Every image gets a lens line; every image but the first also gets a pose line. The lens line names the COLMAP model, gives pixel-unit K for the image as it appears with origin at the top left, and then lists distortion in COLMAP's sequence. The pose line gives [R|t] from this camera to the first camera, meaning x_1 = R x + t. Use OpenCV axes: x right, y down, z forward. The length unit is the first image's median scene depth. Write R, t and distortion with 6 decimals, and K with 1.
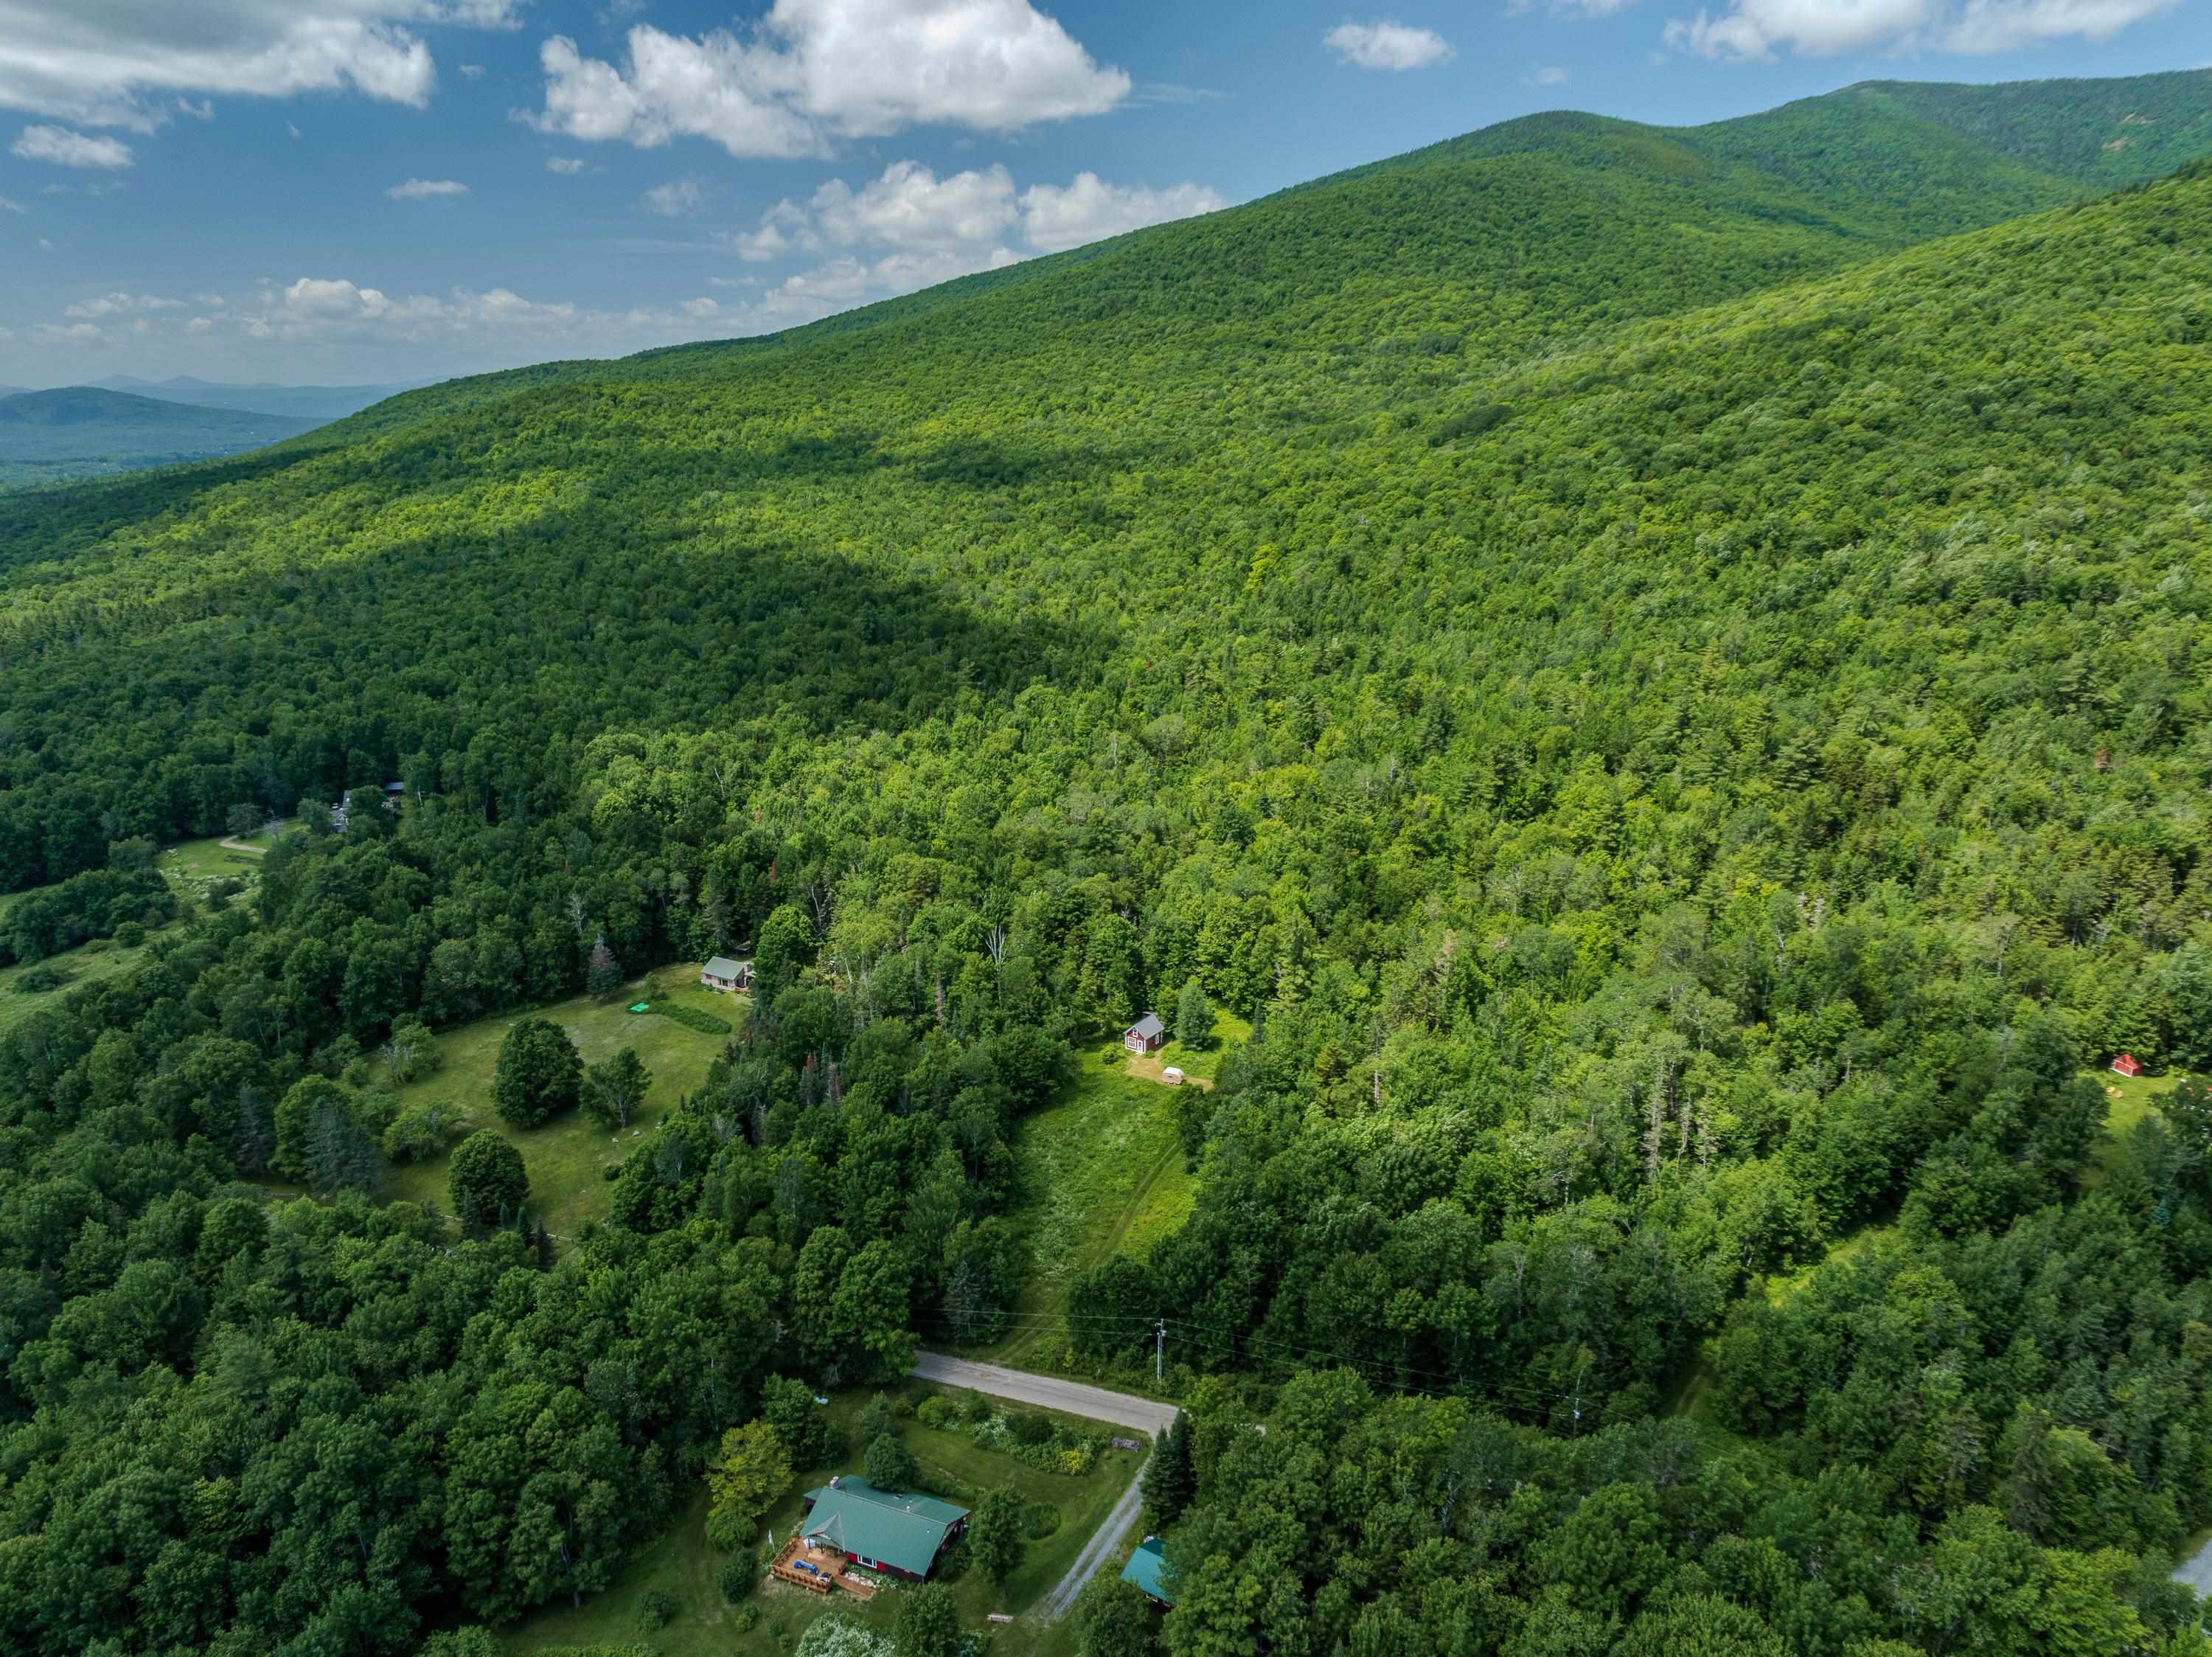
lens RADIAL K [[1551.5, 0, 1106.0], [0, 1551.5, 828.5], [0, 0, 1]] dist [-0.012808, -0.007356]
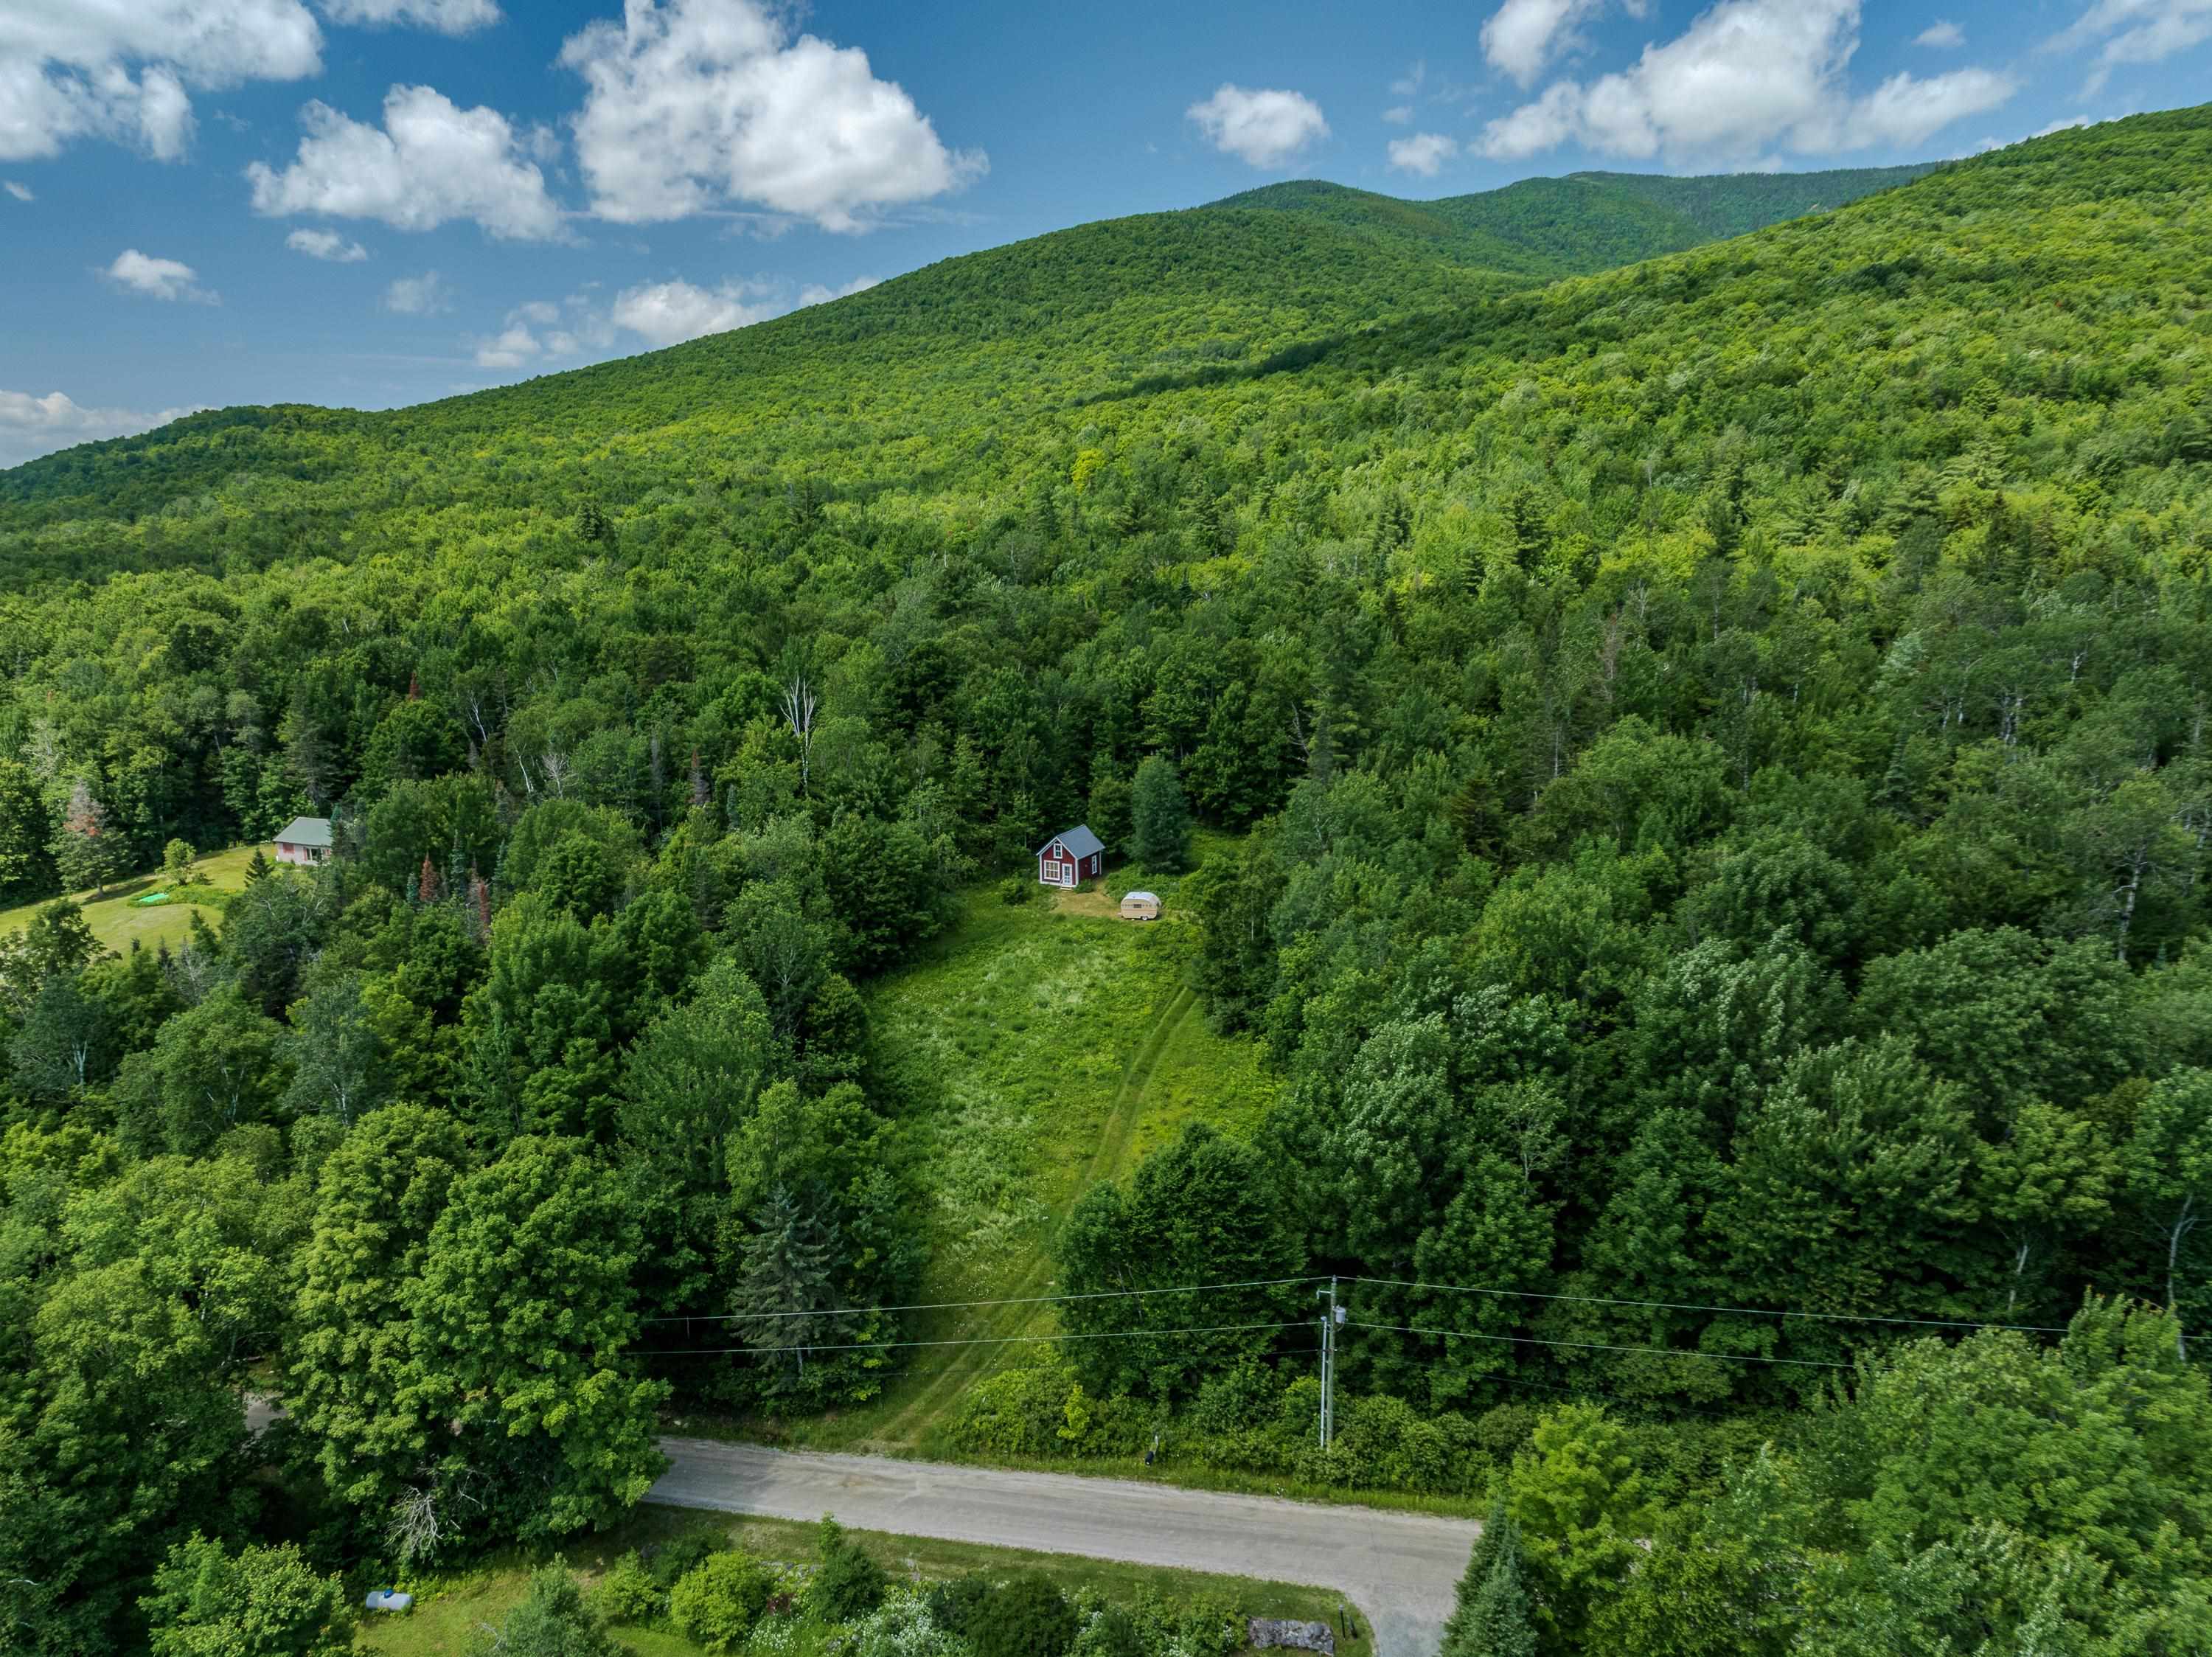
lens RADIAL K [[1554.6, 0, 1105.1], [0, 1554.6, 824.9], [0, 0, 1]] dist [-0.032215, 0.021006]
pose [[0.987387, -0.038886, 0.153474, -0.048520], [0.049923, 0.996386, -0.068722, 0.156757], [-0.150247, 0.075517, 0.985760, 0.428472]]
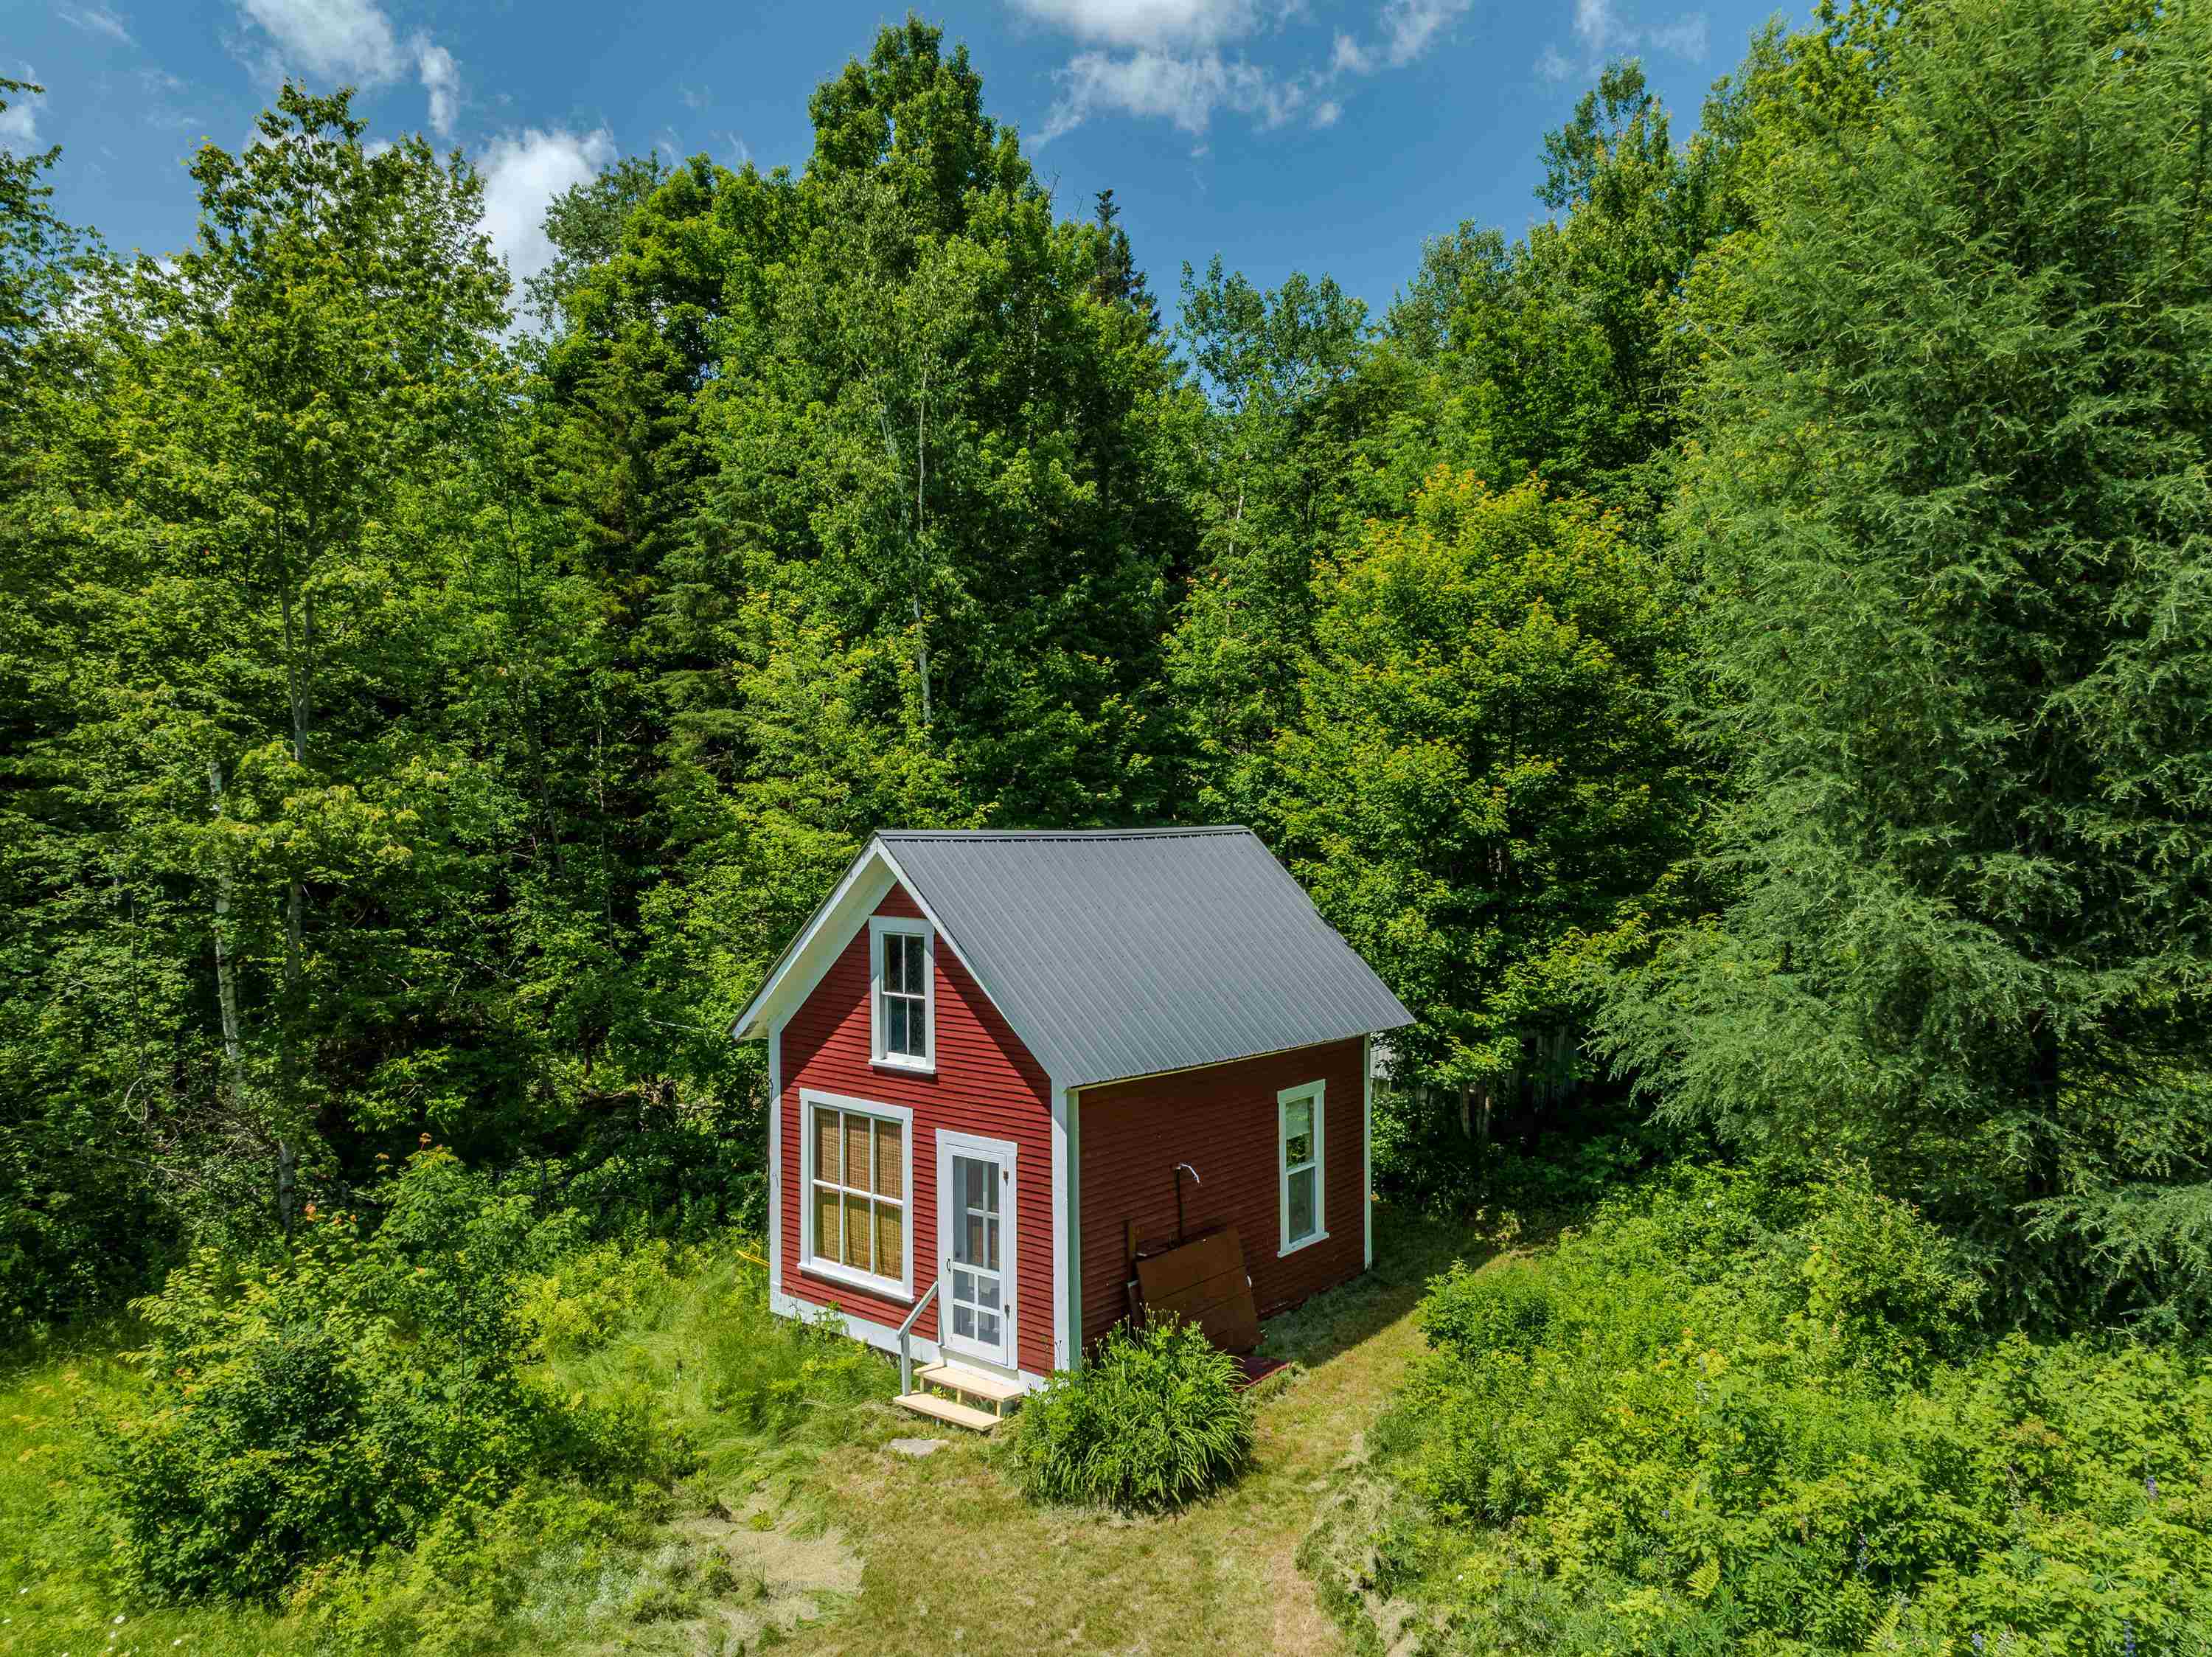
lens RADIAL K [[1554.6, 0, 1105.1], [0, 1554.6, 824.9], [0, 0, 1]] dist [-0.032215, 0.021006]
pose [[0.995865, 0.004645, -0.090721, 0.031688], [-0.029359, 0.961551, -0.273053, 0.134903], [0.085965, 0.274587, 0.957712, 0.921474]]
